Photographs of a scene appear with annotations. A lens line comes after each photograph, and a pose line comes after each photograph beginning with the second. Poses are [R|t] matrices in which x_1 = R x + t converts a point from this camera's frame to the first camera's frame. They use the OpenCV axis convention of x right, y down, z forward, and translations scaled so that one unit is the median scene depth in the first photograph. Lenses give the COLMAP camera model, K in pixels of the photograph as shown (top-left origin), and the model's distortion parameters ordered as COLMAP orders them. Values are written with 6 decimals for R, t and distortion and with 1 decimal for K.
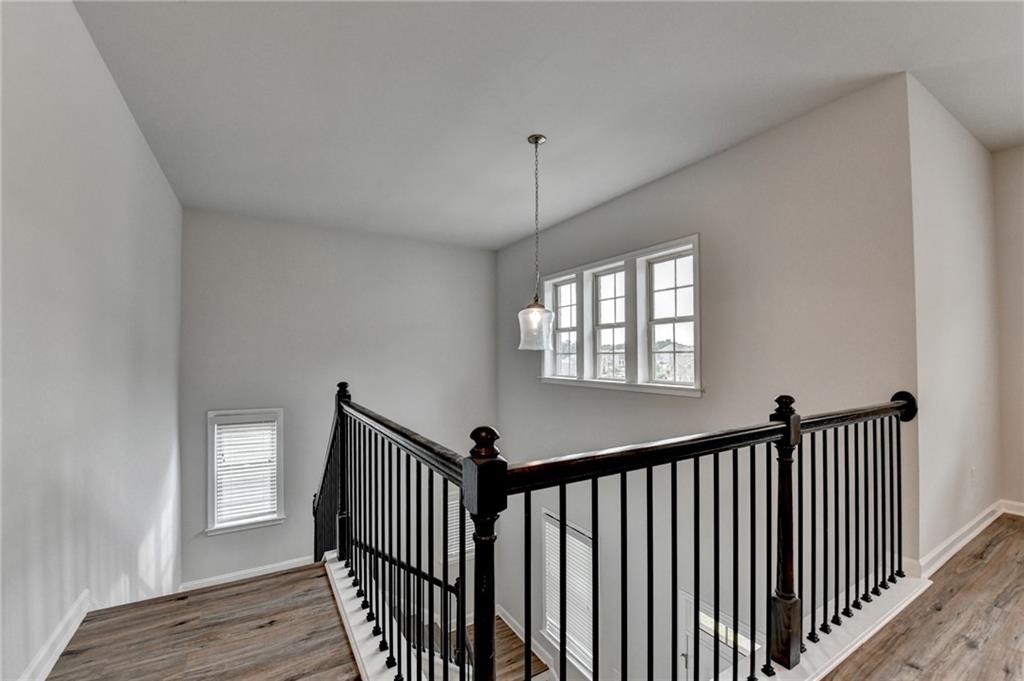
lens RADIAL K [[420.5, 0, 513.2], [0, 420.5, 347.0], [0, 0, 1]] dist [-0.011394, -0.003243]
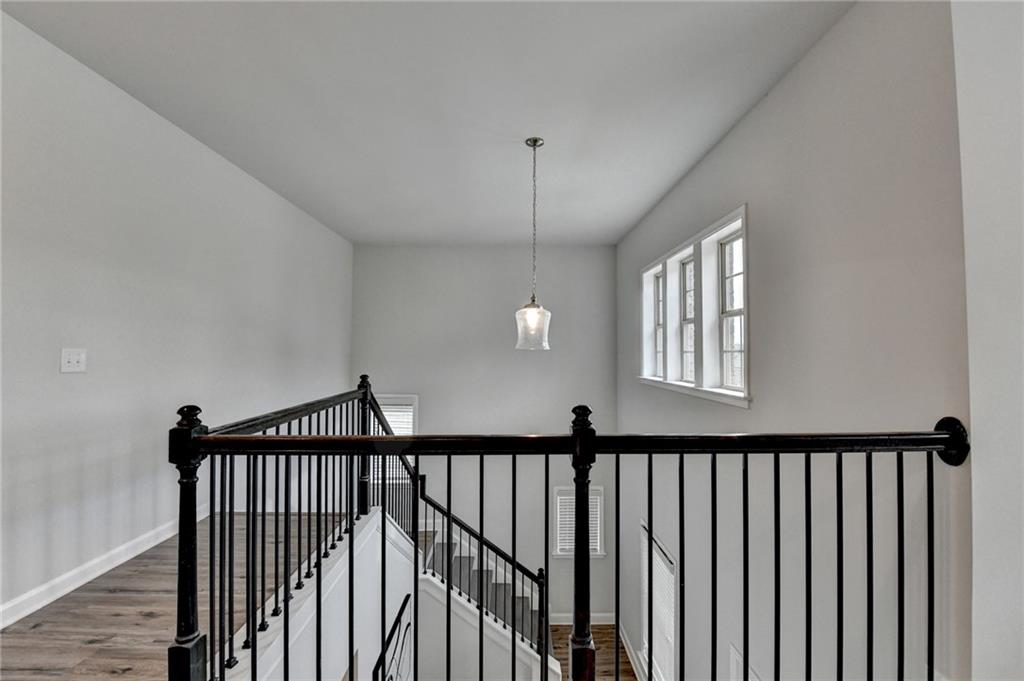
lens RADIAL K [[420.5, 0, 517.2], [0, 420.5, 340.8], [0, 0, 1]] dist [-0.011394, -0.003243]
pose [[0.866523, -0.010802, -0.499020, 0.520333], [0.007325, 0.999933, -0.008926, -0.004114], [0.499083, 0.004079, 0.866544, 0.101825]]
